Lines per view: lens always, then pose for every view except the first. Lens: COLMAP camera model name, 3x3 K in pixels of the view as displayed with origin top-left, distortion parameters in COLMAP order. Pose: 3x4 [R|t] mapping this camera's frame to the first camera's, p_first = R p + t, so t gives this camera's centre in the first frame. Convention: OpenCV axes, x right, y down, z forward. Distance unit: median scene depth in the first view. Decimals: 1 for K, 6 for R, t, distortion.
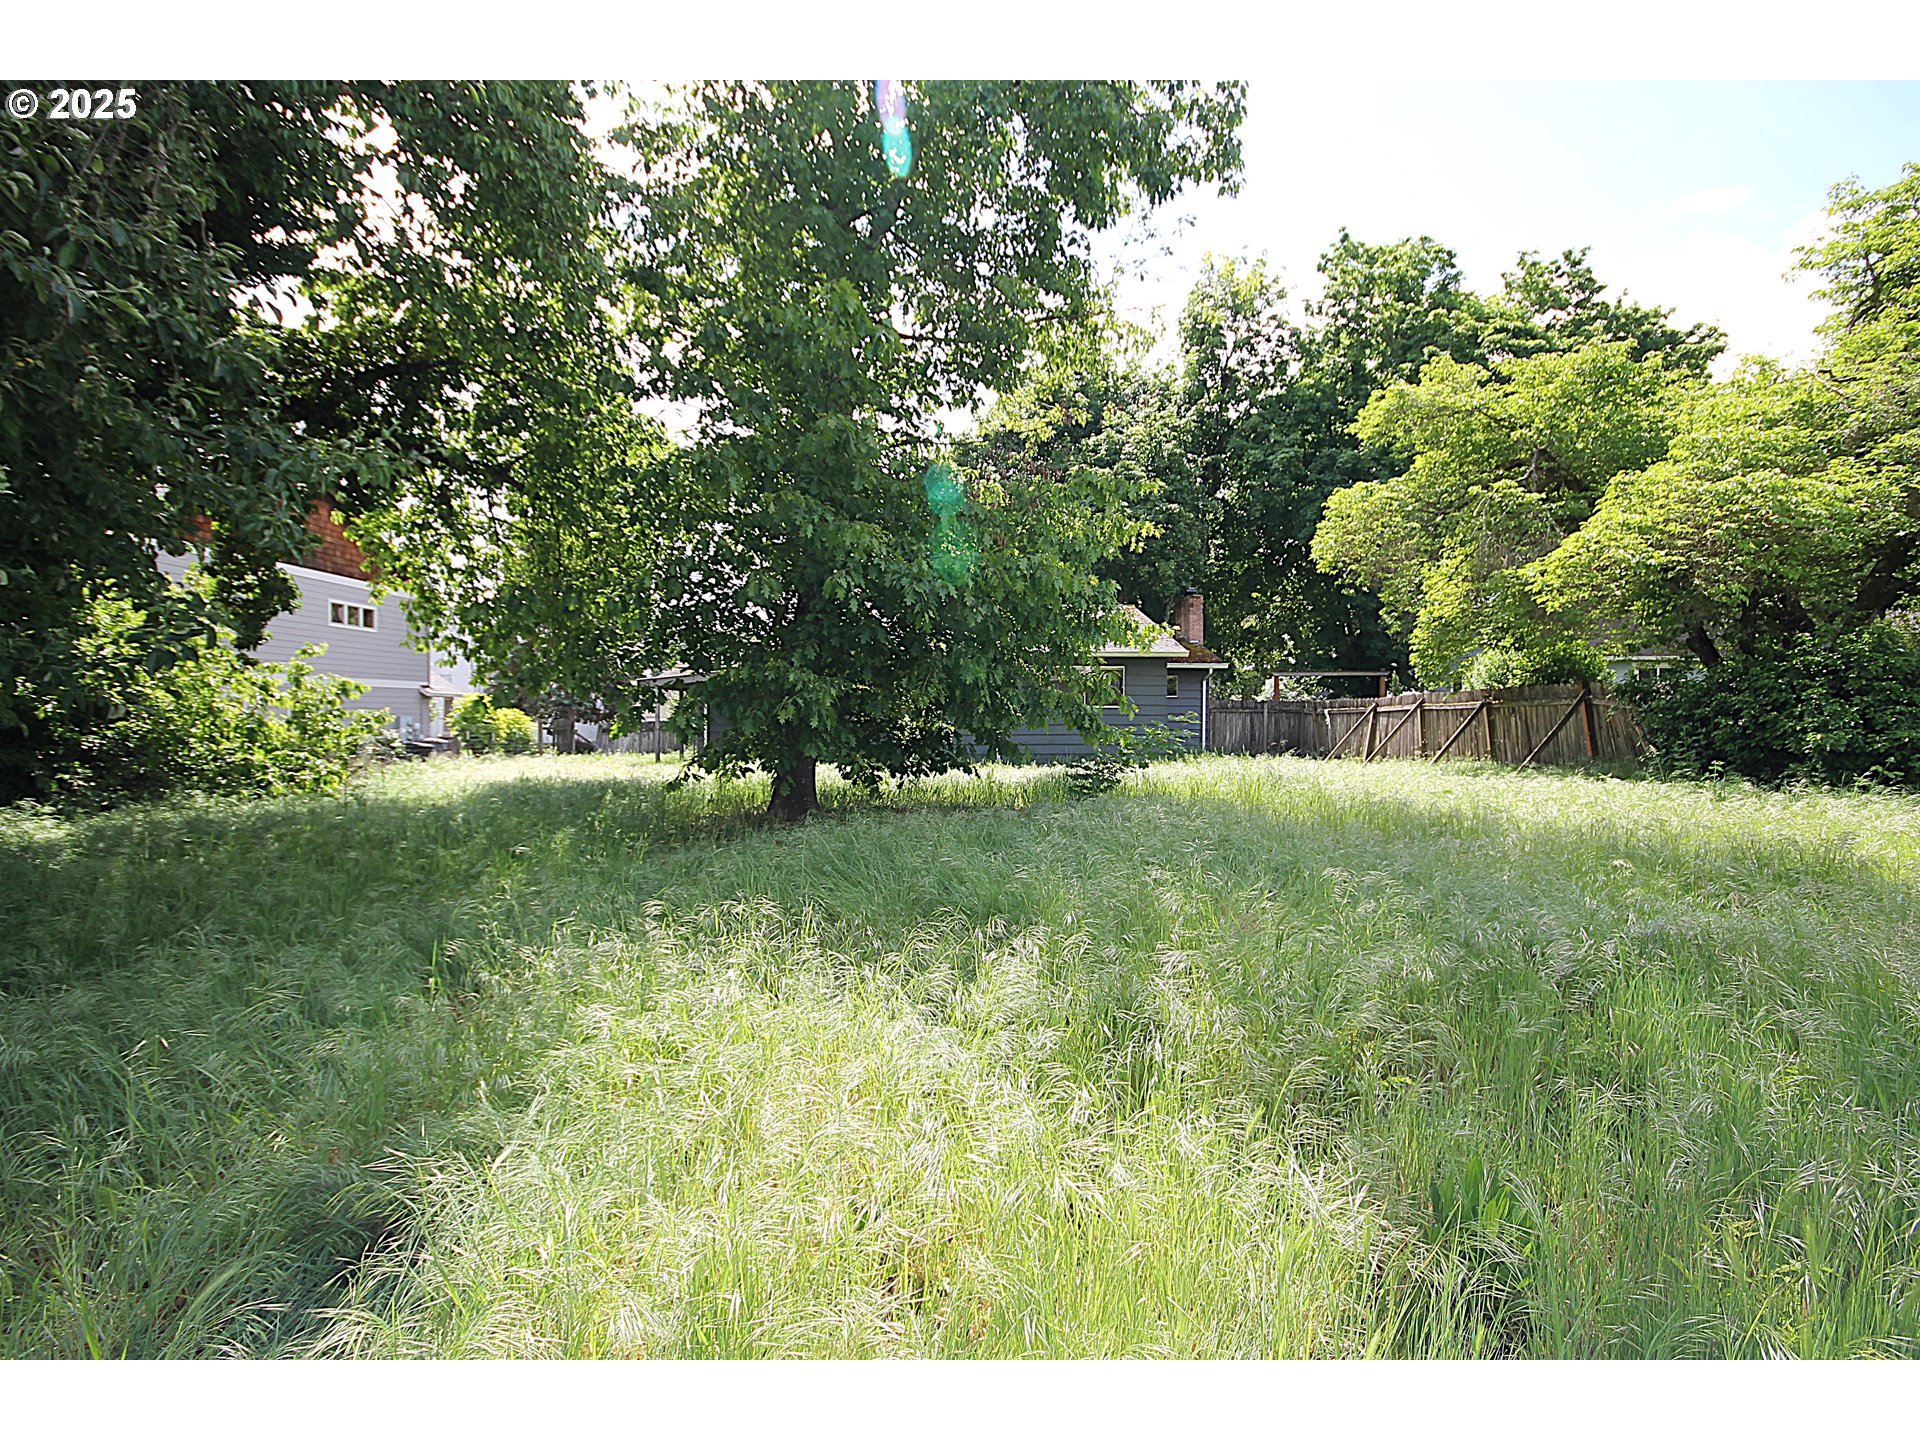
lens RADIAL K [[907.5, 0, 972.8], [0, 907.5, 722.0], [0, 0, 1]] dist [0.015624, -0.013566]
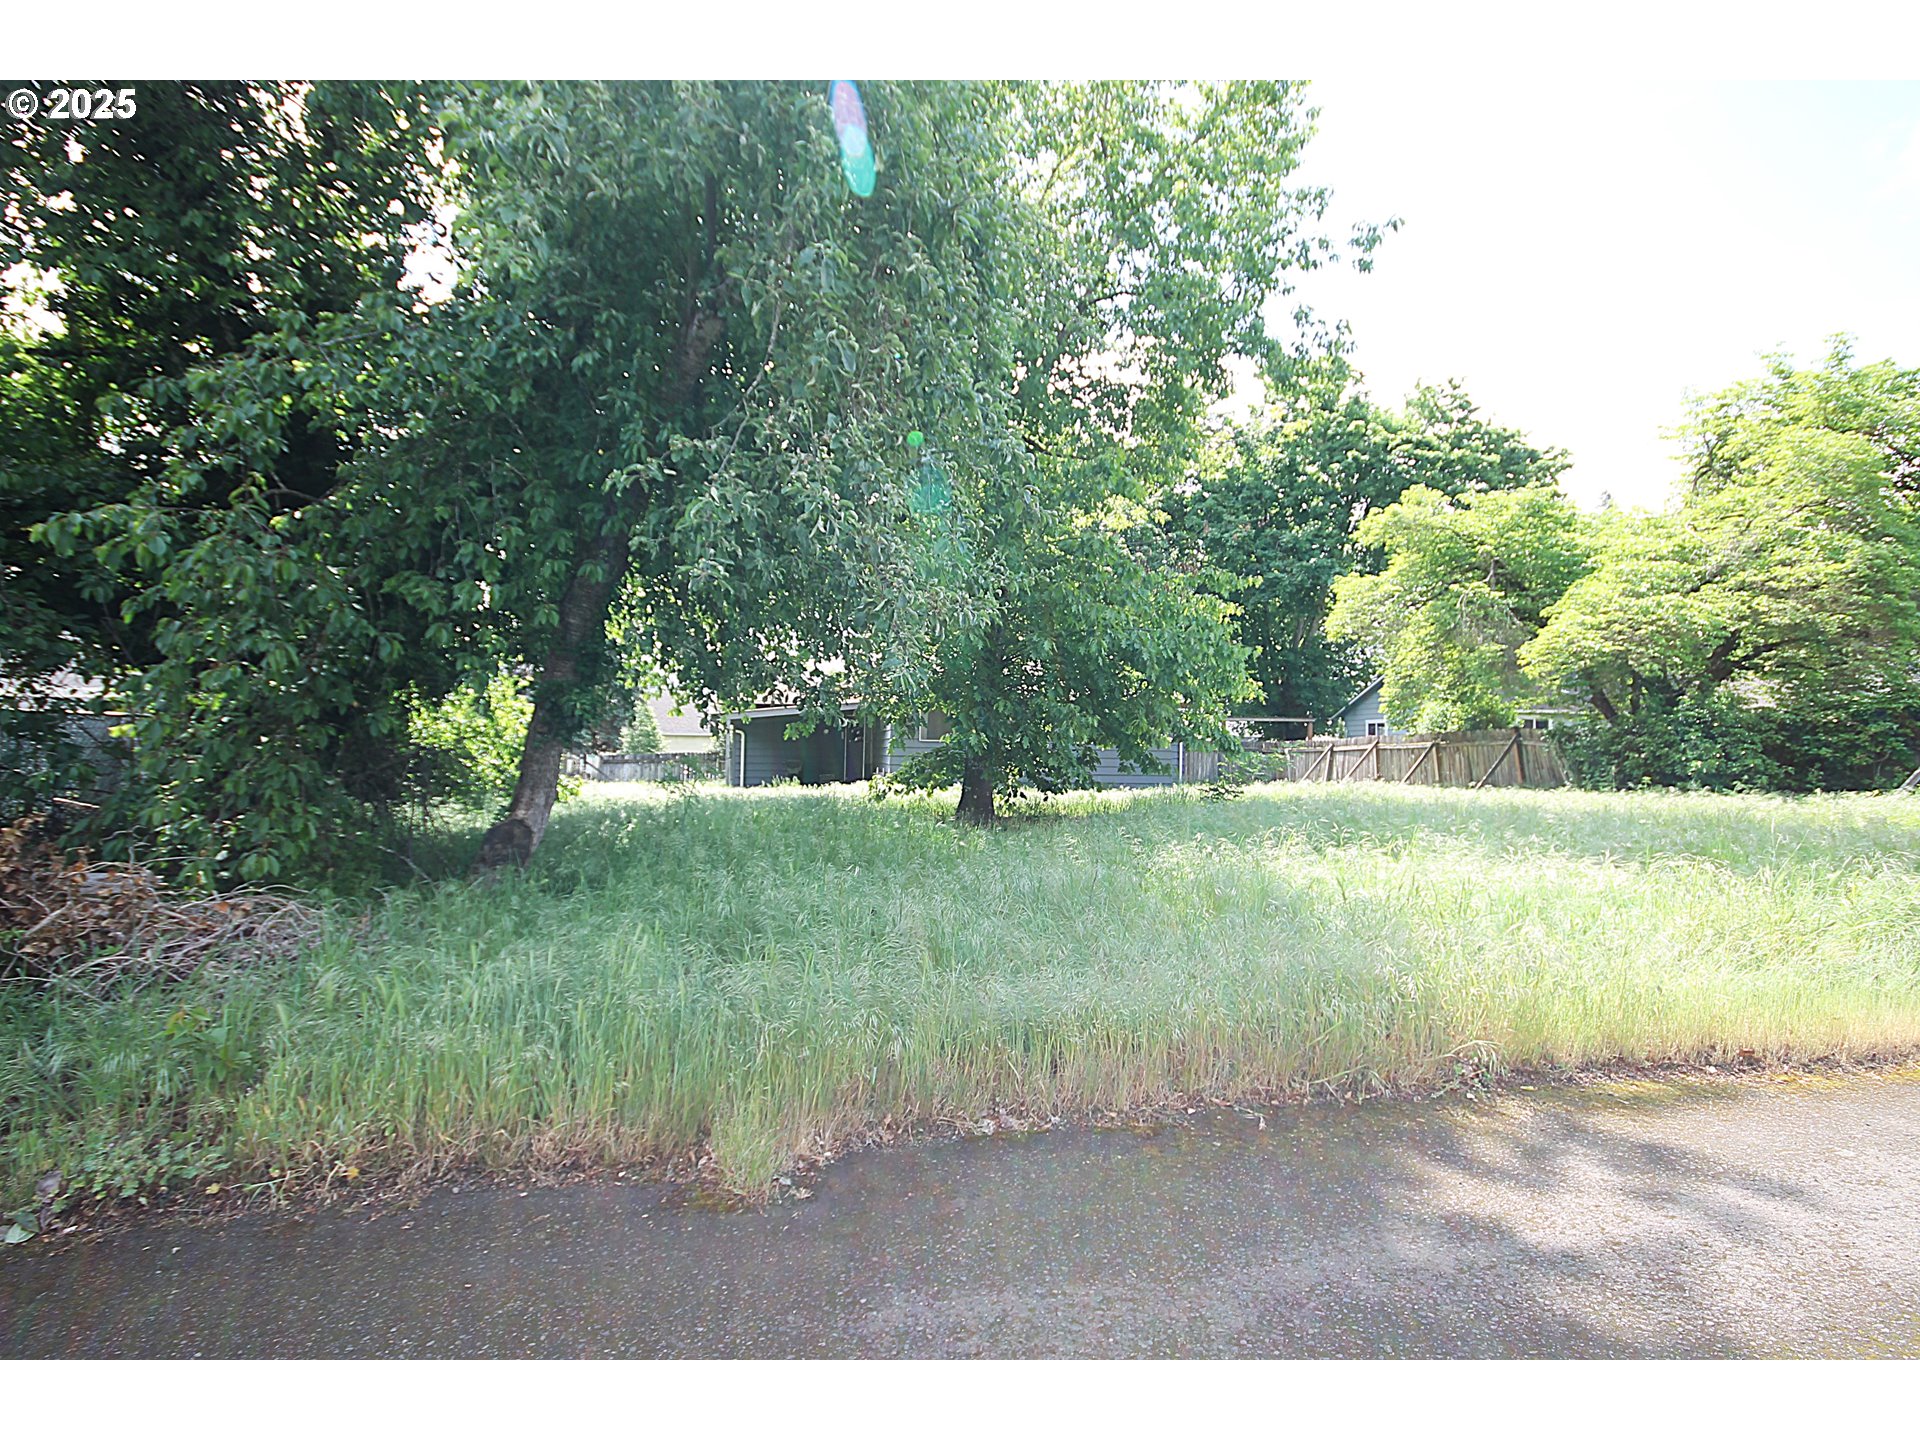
lens RADIAL K [[912.6, 0, 970.6], [0, 912.6, 722.7], [0, 0, 1]] dist [0.000109, -0.000158]
pose [[0.990705, 0.014884, 0.135209, -0.307547], [-0.008736, 0.998906, -0.045949, 0.017470], [-0.135745, 0.044341, 0.989751, -0.223348]]
